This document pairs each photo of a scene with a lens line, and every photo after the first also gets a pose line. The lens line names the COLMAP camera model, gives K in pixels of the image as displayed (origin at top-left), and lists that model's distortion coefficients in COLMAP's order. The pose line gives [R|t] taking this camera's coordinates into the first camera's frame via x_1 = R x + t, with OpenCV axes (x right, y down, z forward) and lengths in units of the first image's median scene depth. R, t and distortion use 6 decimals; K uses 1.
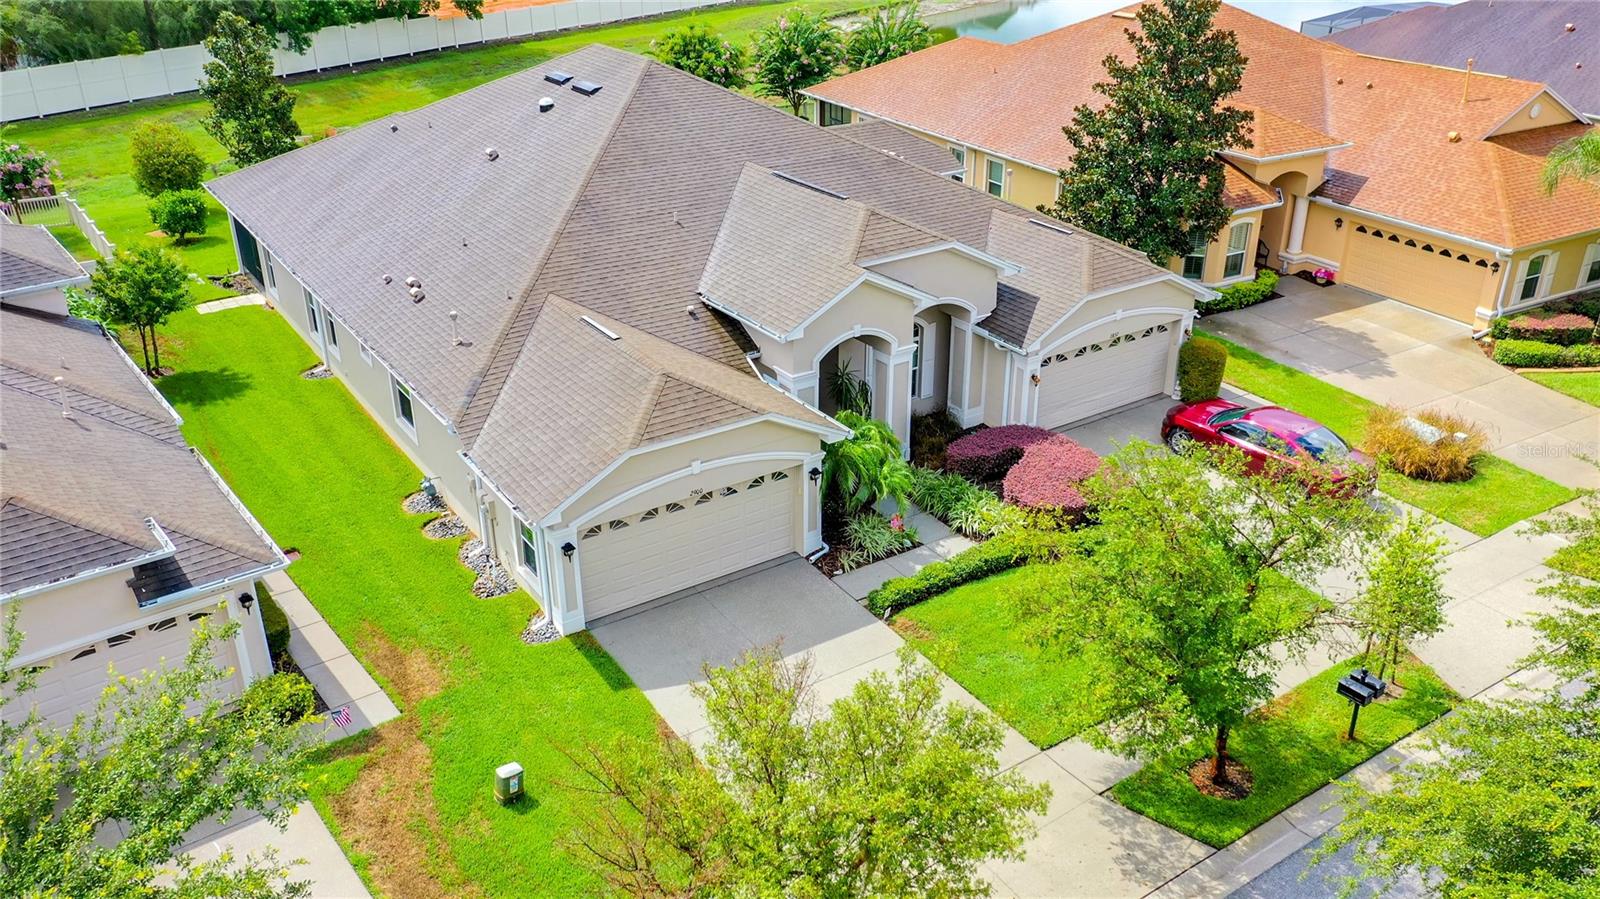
lens RADIAL K [[1274.2, 0, 787.6], [0, 1274.2, 448.8], [0, 0, 1]] dist [0.010748, 0.005683]
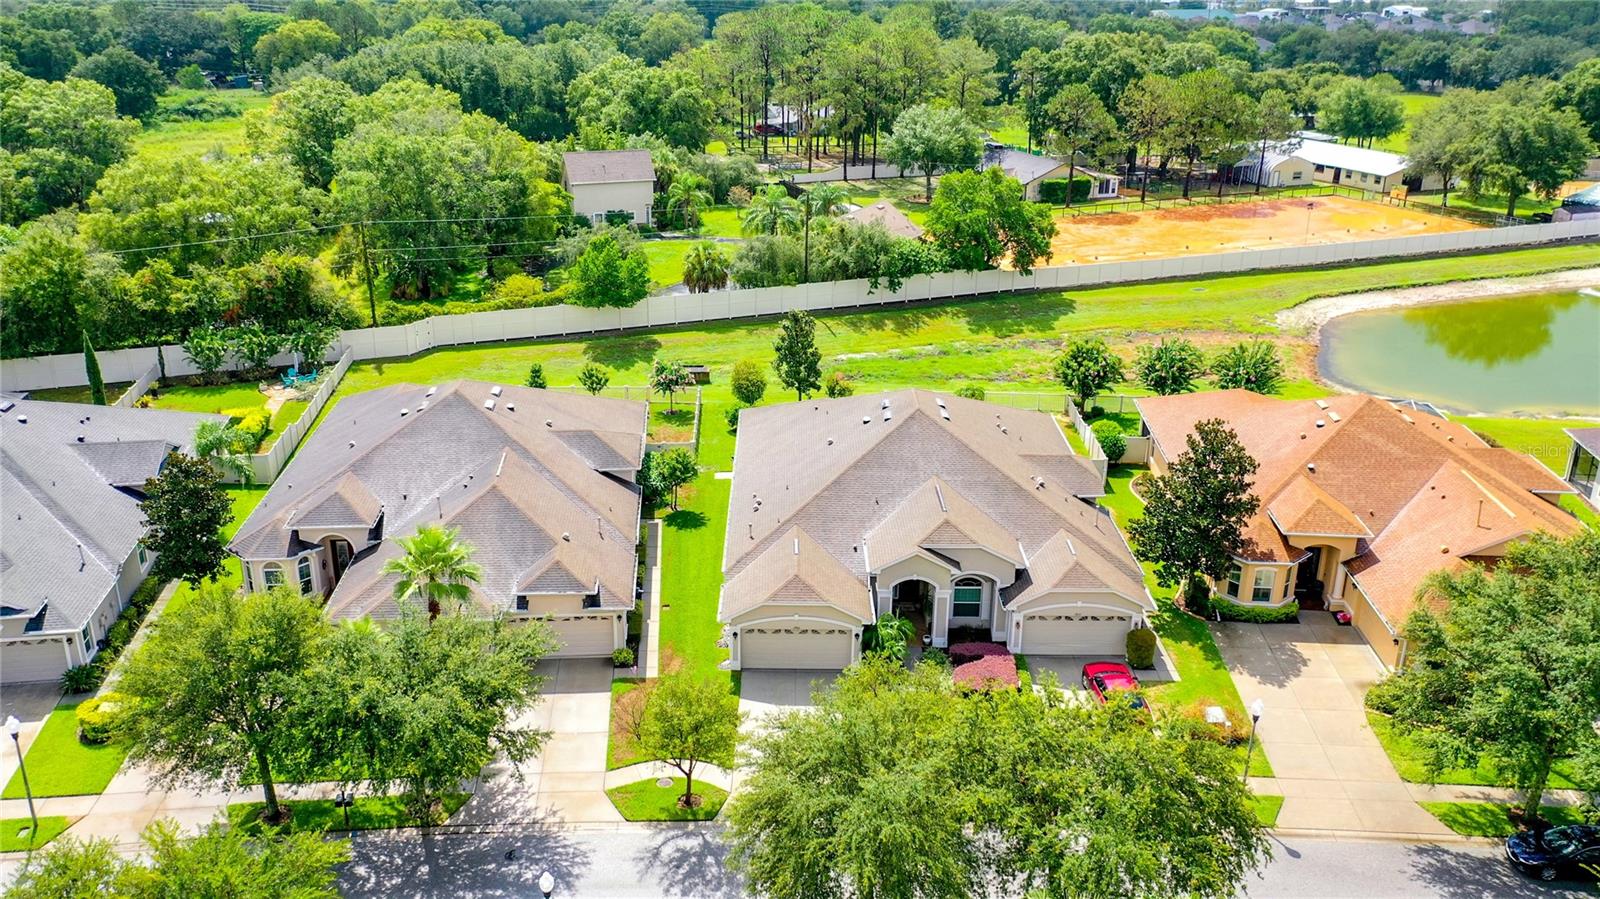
lens RADIAL K [[1274.2, 0, 787.6], [0, 1274.2, 448.8], [0, 0, 1]] dist [0.010748, 0.005683]
pose [[0.833872, 0.209265, -0.510750, 0.775943], [-0.252200, 0.967554, -0.015326, -0.181856], [0.490971, 0.141591, 0.859593, -0.790172]]
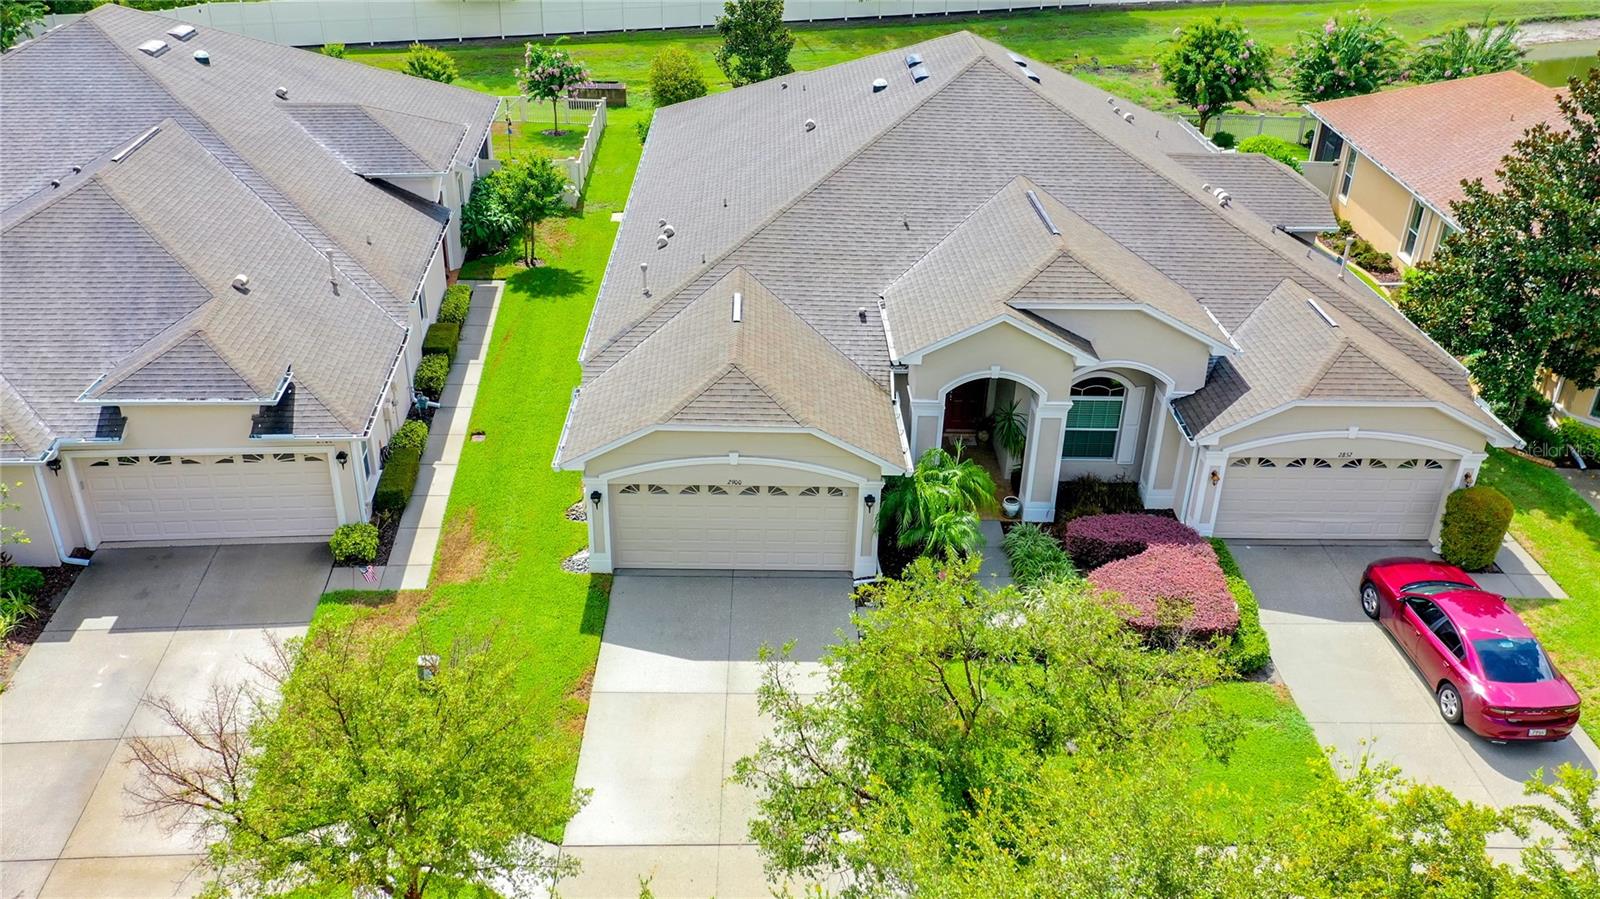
lens RADIAL K [[1274.2, 0, 787.6], [0, 1274.2, 448.8], [0, 0, 1]] dist [0.010748, 0.005683]
pose [[0.843518, 0.276486, -0.460470, 0.325942], [-0.259234, 0.960434, 0.101803, -0.081573], [0.470398, 0.033497, 0.881818, 0.080020]]
